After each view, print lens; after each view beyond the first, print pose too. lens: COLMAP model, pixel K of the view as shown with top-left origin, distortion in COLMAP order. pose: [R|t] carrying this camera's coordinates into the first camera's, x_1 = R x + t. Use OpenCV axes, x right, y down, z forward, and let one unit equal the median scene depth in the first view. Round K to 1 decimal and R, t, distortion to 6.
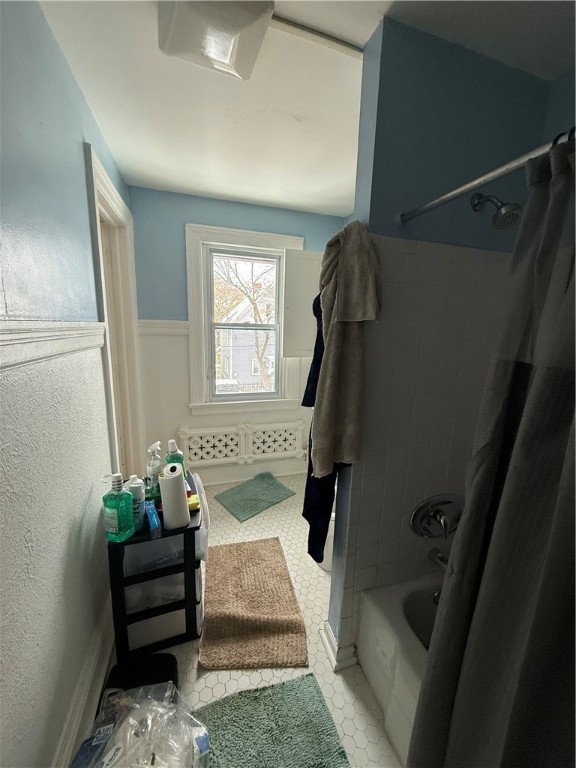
lens RADIAL K [[306.8, 0, 287.1], [0, 306.8, 386.2], [0, 0, 1]] dist [-0.001398, 0.000538]
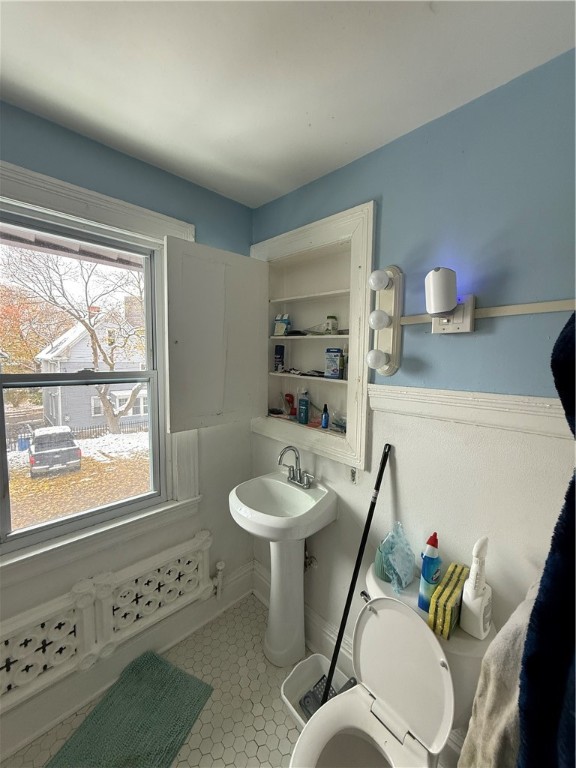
lens RADIAL K [[306.8, 0, 289.5], [0, 306.8, 385.3], [0, 0, 1]] dist [-0.001398, 0.000538]
pose [[0.893109, -0.054130, 0.446572, -0.056398], [0.095398, 0.992944, -0.070432, -0.108227], [-0.439608, 0.105506, 0.891971, 0.384045]]
